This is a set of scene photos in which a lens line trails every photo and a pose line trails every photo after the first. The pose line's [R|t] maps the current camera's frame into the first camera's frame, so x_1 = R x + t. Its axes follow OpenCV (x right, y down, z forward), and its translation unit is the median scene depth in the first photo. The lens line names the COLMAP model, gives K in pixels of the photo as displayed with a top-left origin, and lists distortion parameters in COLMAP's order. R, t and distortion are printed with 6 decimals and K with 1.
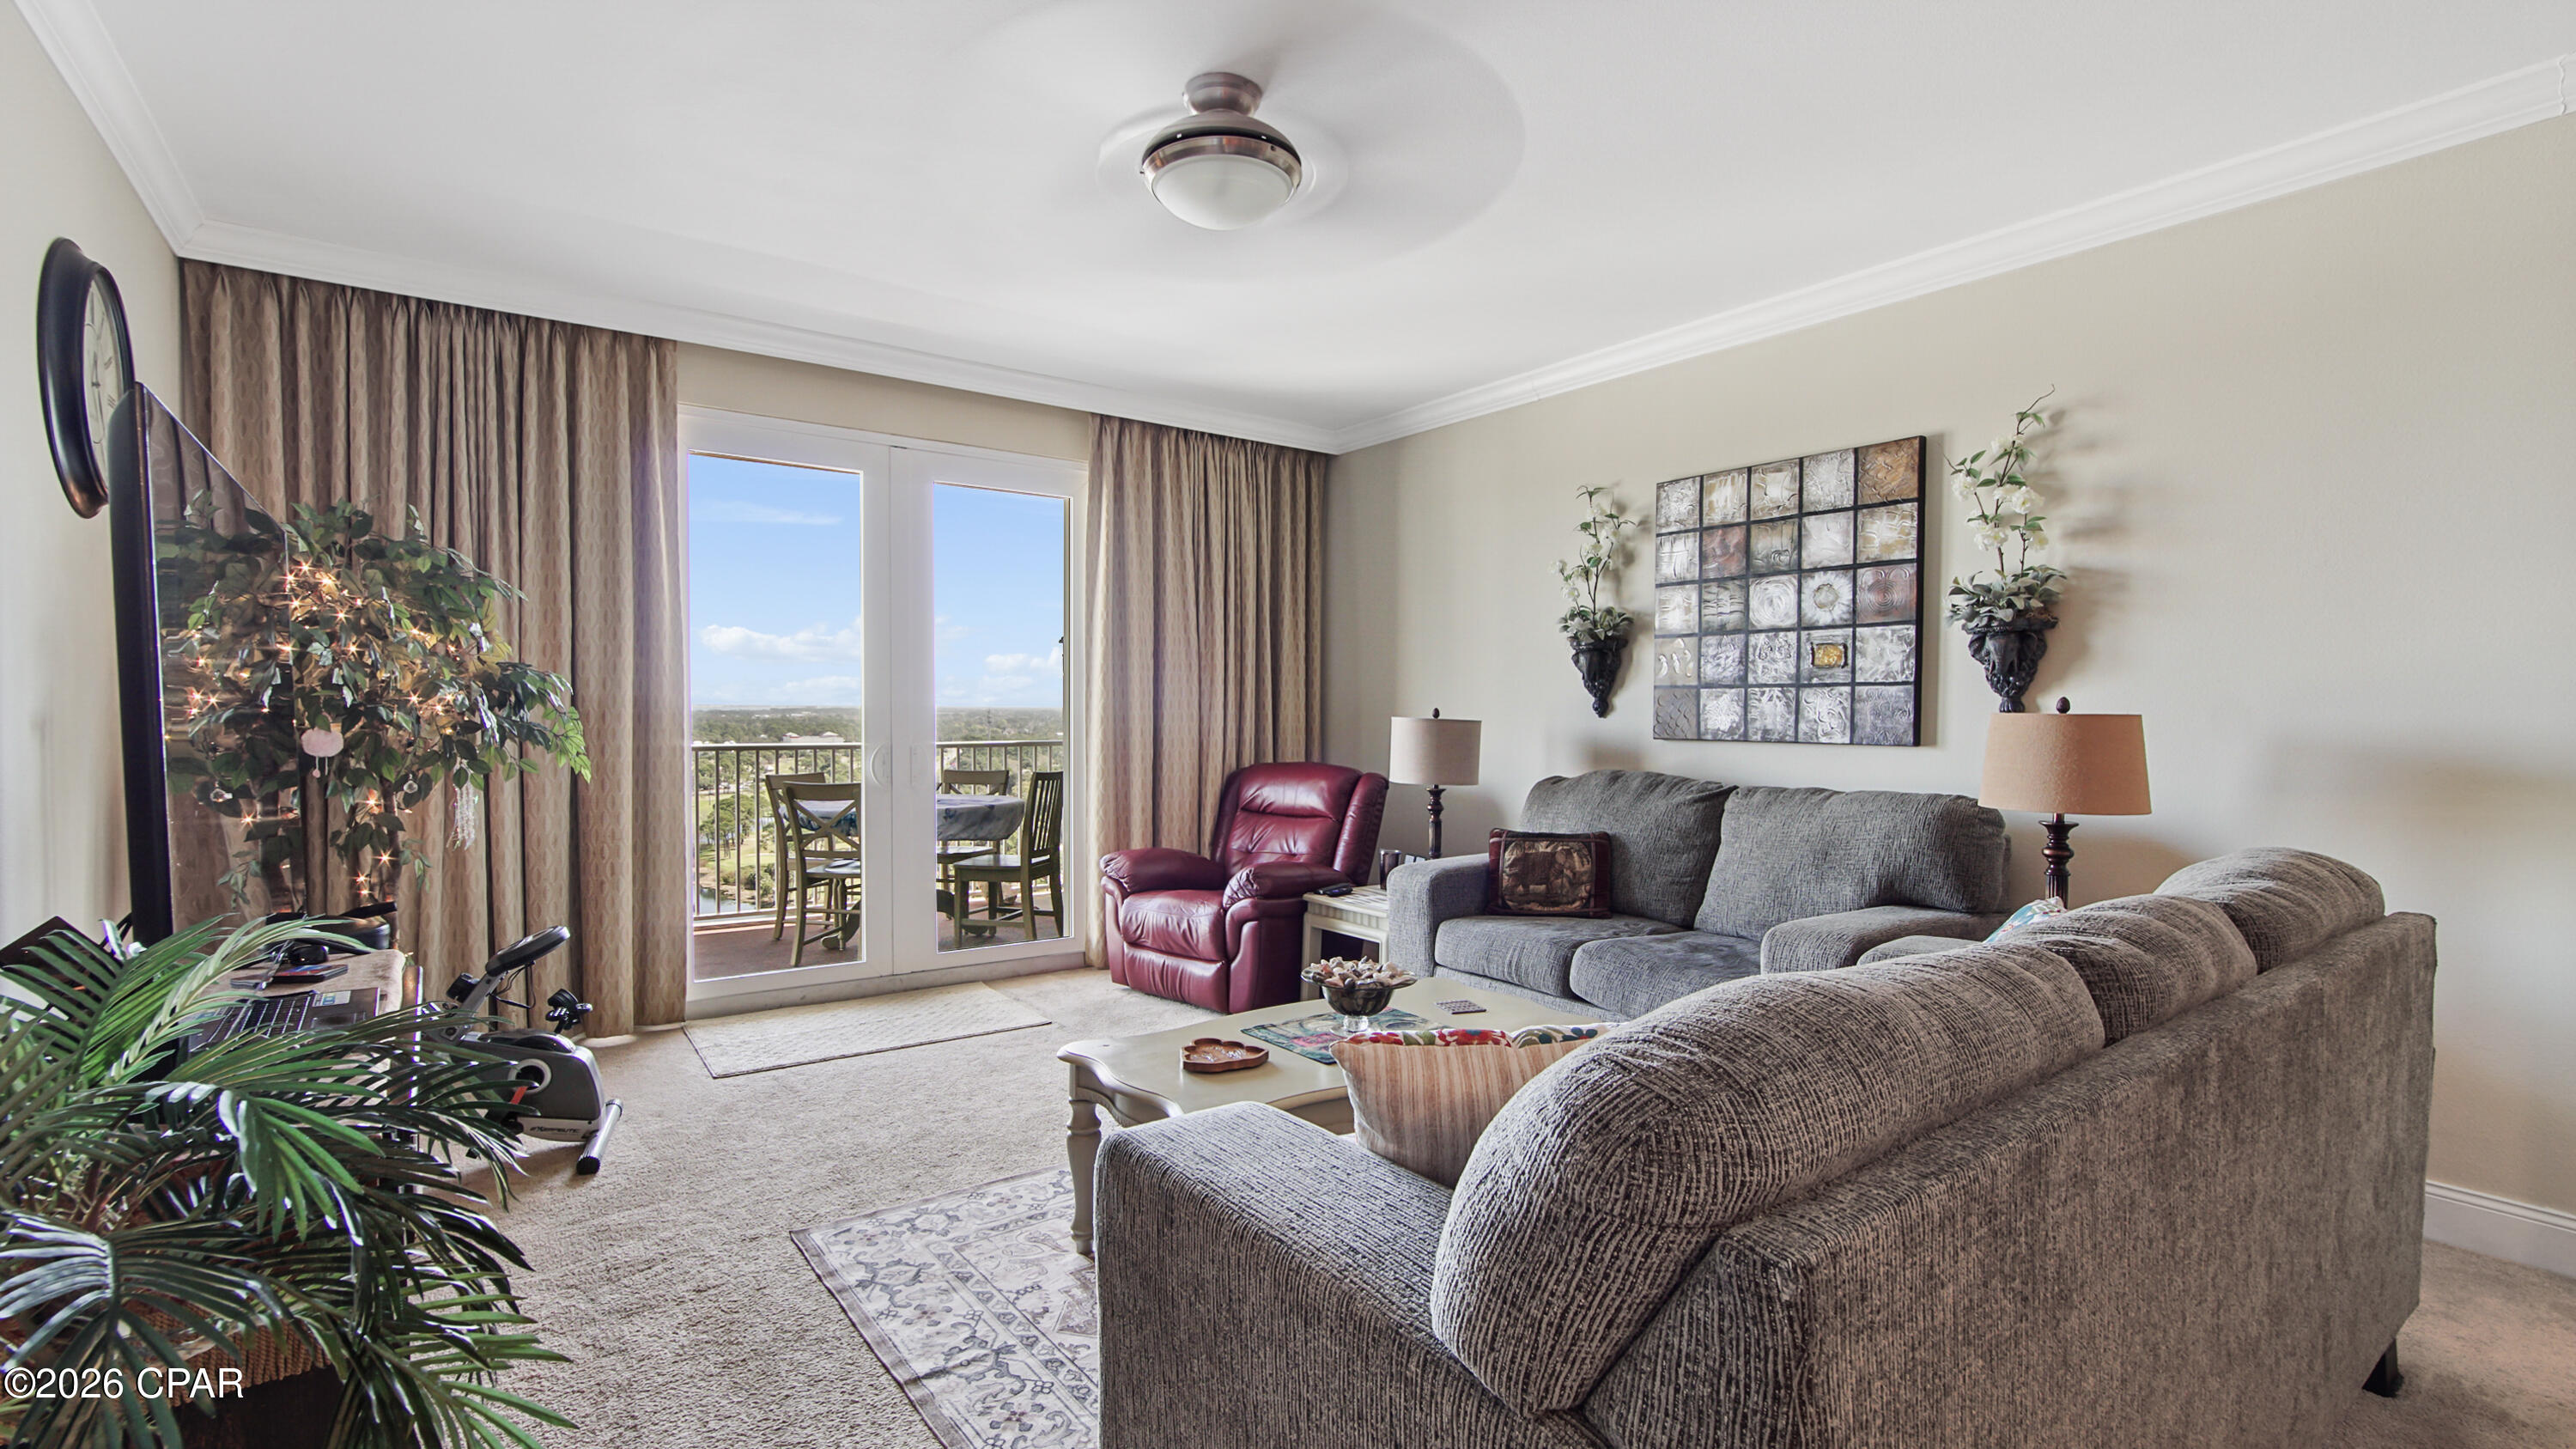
lens RADIAL K [[1147.2, 0, 1294.0], [0, 1147.2, 777.4], [0, 0, 1]] dist [-0.008064, 0.001124]
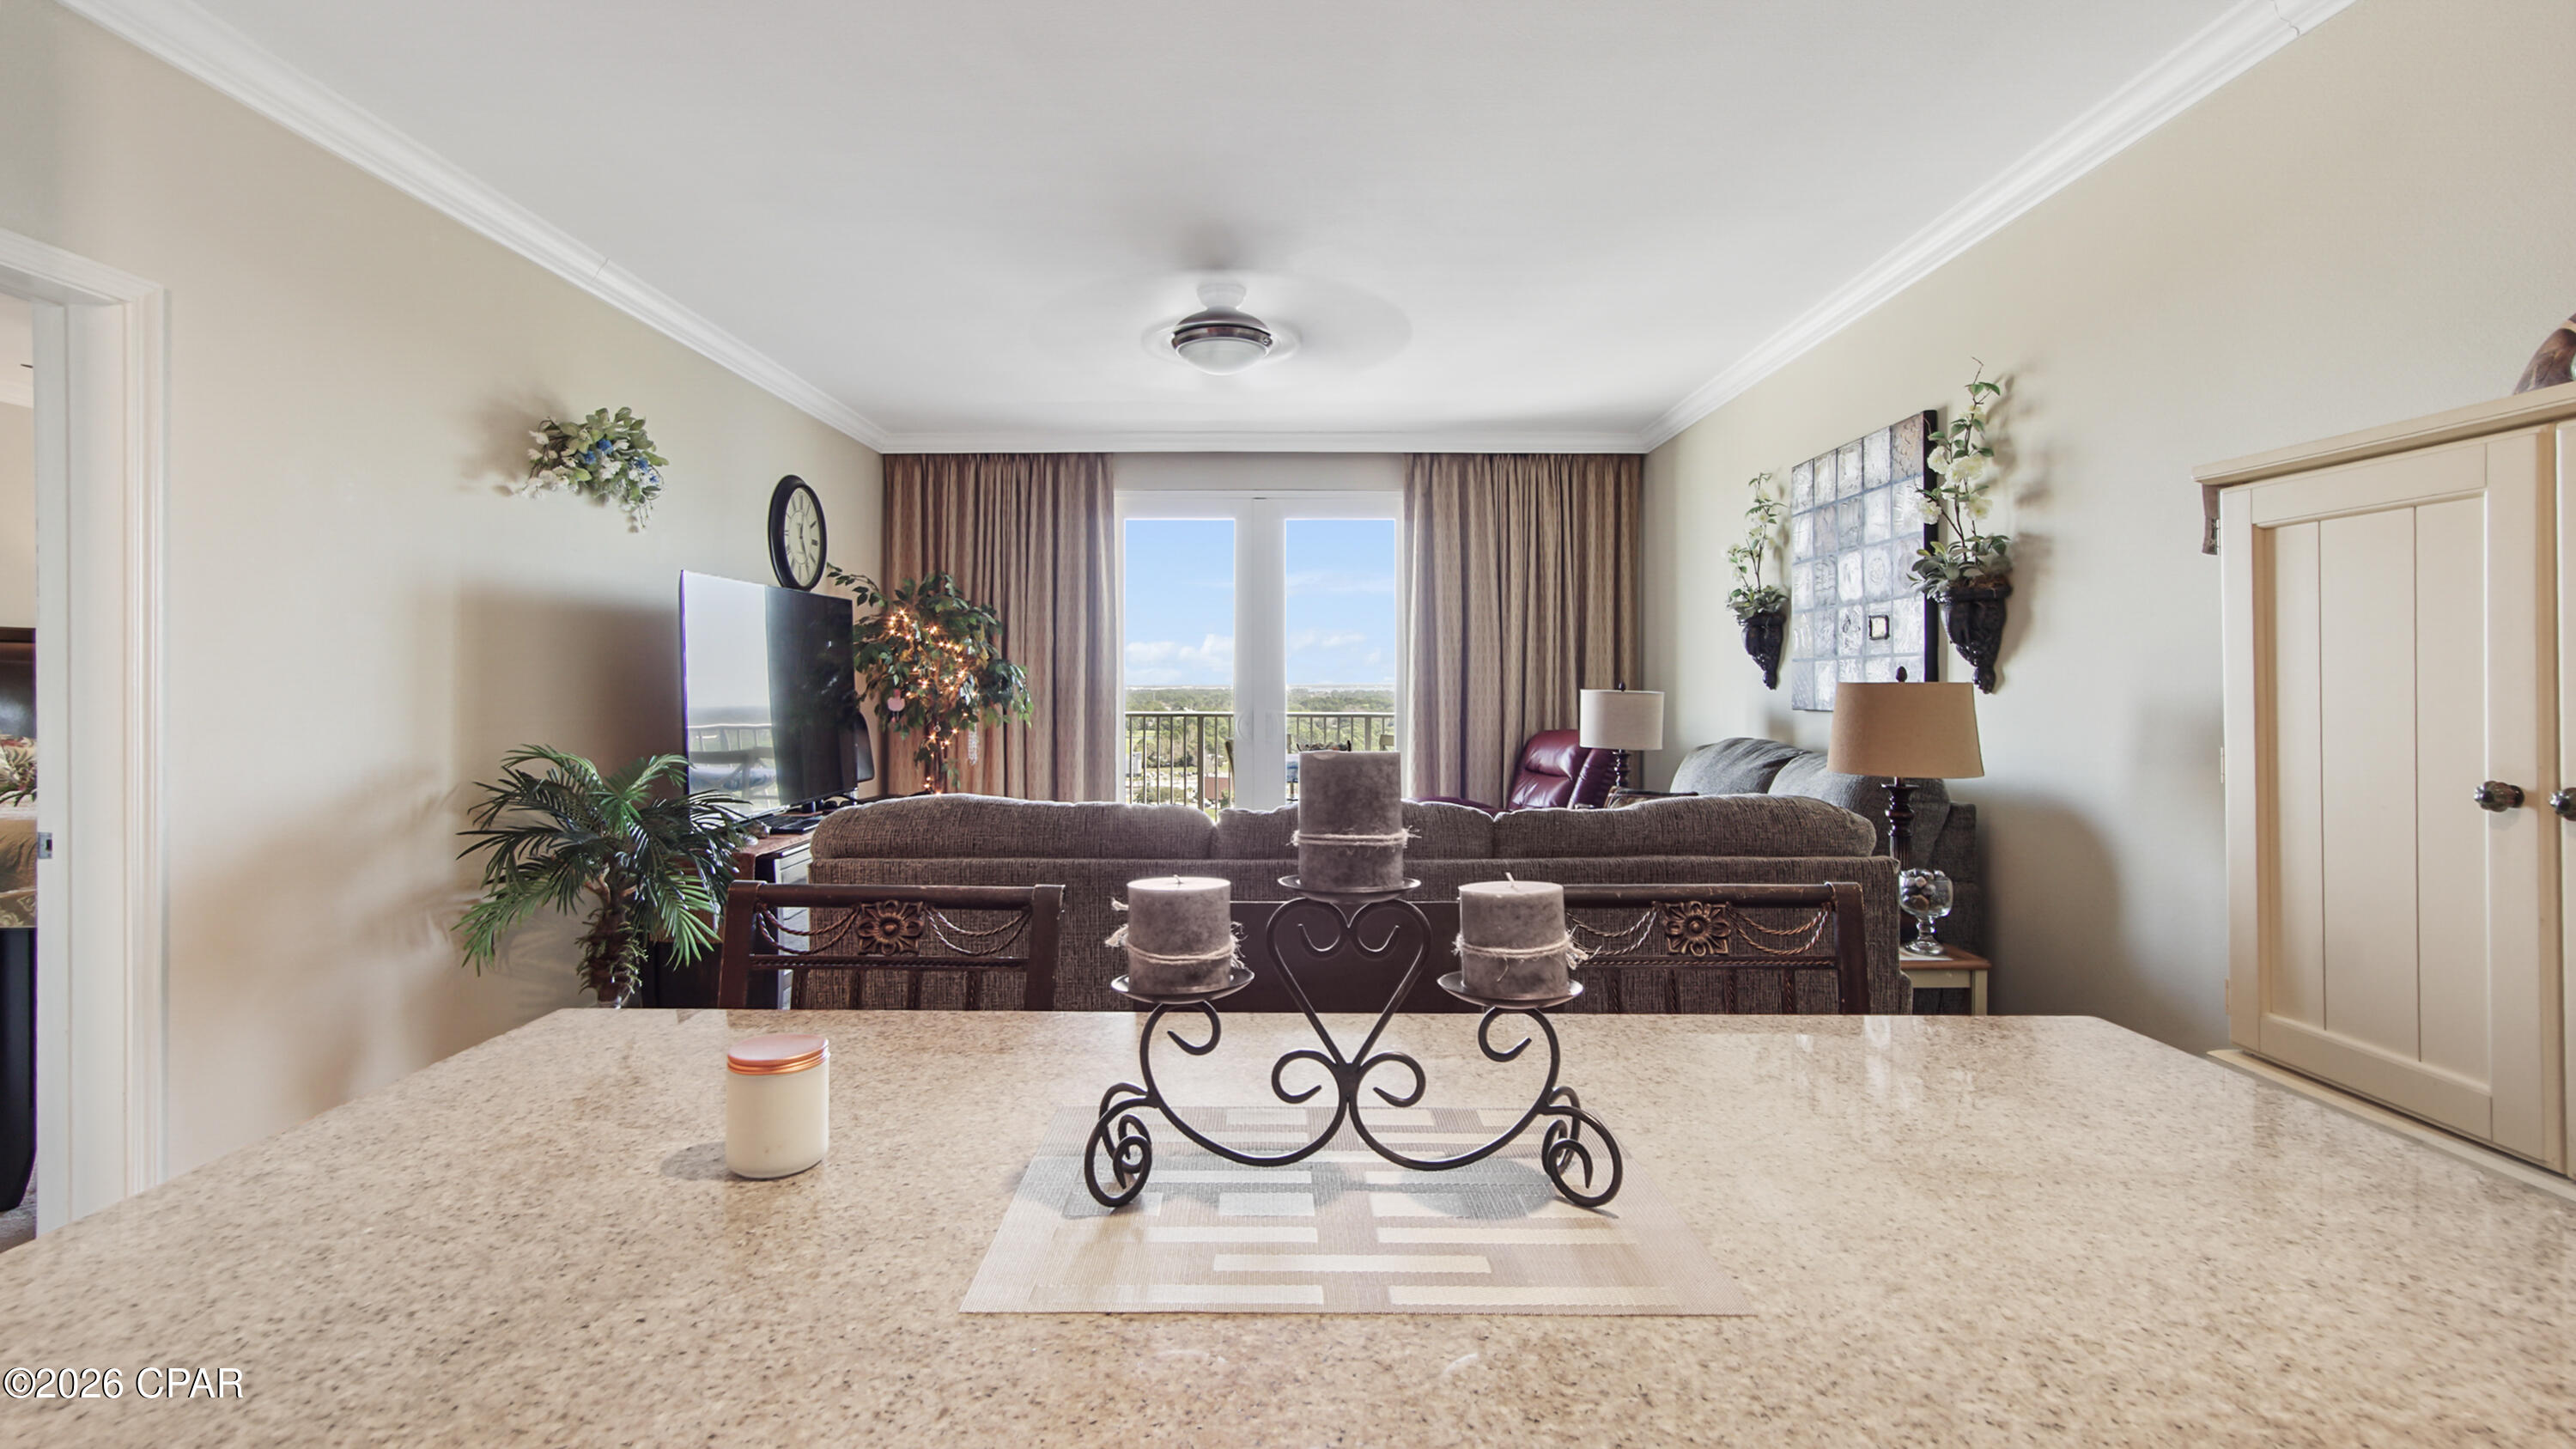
lens RADIAL K [[1147.2, 0, 1275.8], [0, 1147.2, 668.6], [0, 0, 1]] dist [-0.008064, 0.001124]
pose [[0.809828, -0.013805, -0.586505, 0.560046], [-0.031304, 0.997282, -0.066699, 0.013419], [0.585831, 0.072375, 0.807195, -0.121281]]
